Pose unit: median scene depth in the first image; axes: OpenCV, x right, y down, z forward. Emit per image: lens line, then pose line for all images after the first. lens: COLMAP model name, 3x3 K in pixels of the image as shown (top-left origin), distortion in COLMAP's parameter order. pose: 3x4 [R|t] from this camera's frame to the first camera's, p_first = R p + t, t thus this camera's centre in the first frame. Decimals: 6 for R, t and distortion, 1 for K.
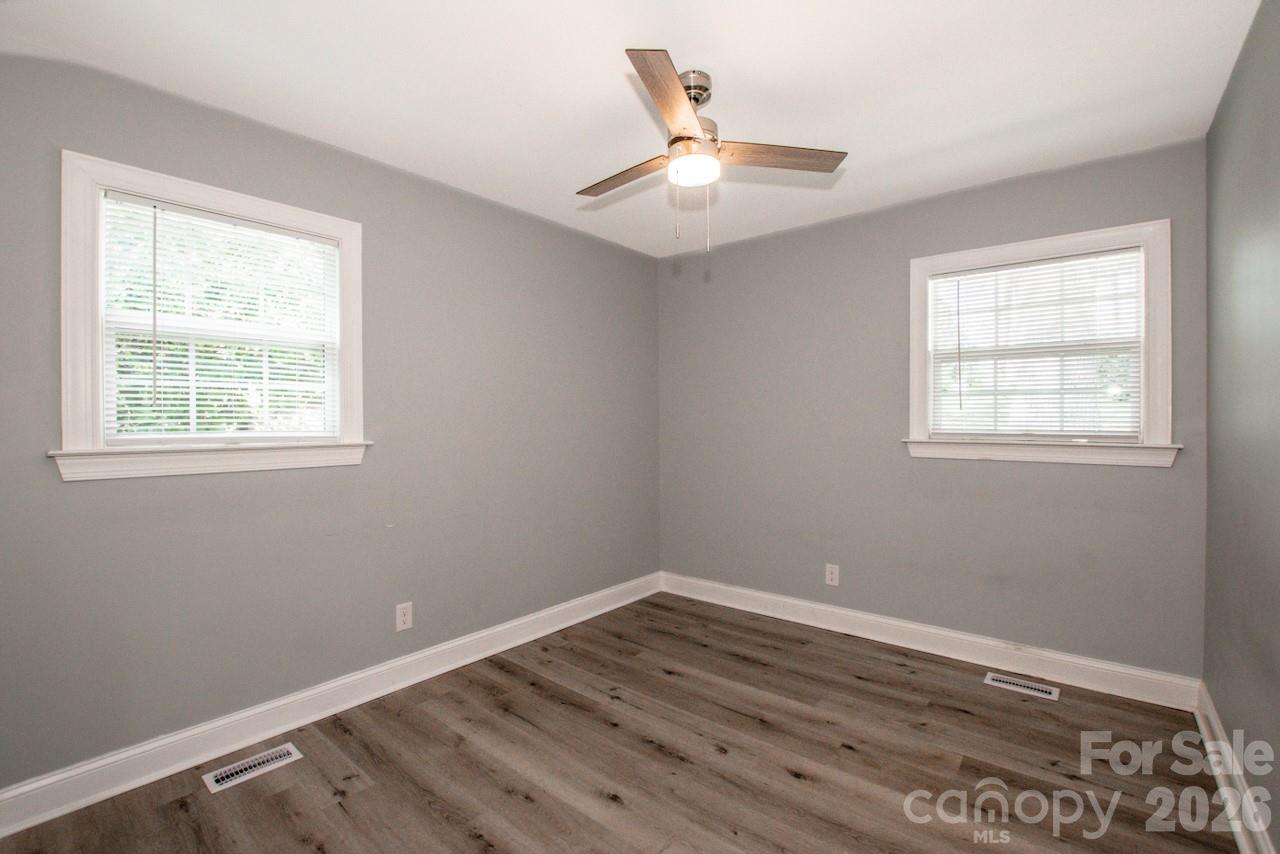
lens RADIAL K [[576.2, 0, 636.2], [0, 576.2, 431.8], [0, 0, 1]] dist [-0.028872, 0.000340]
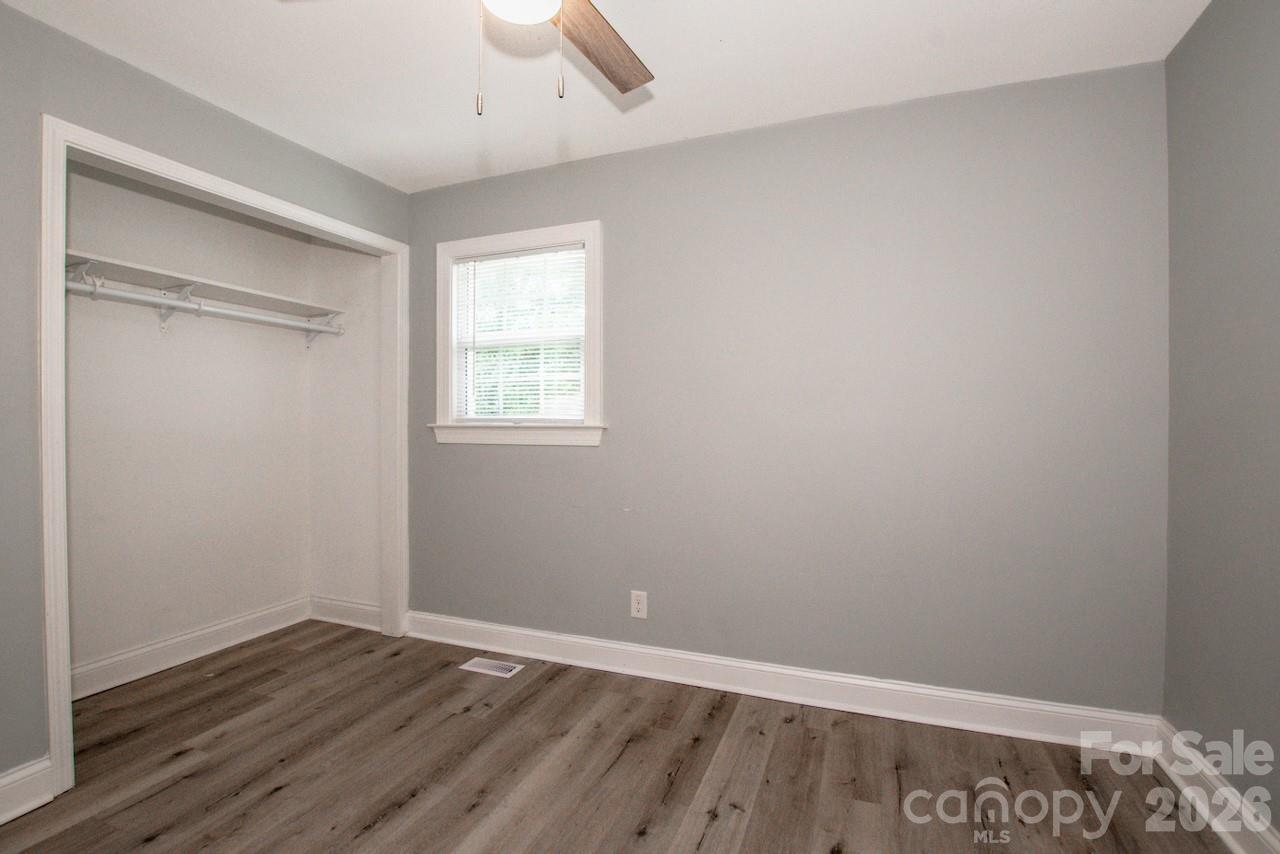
lens RADIAL K [[617.7, 0, 636.7], [0, 617.7, 419.8], [0, 0, 1]] dist [-0.034193, 0.000125]
pose [[0.286816, 0.016508, -0.957844, 0.684945], [-0.009653, 0.999851, 0.014341, -0.009353], [0.957937, 0.005133, 0.286932, 0.788185]]
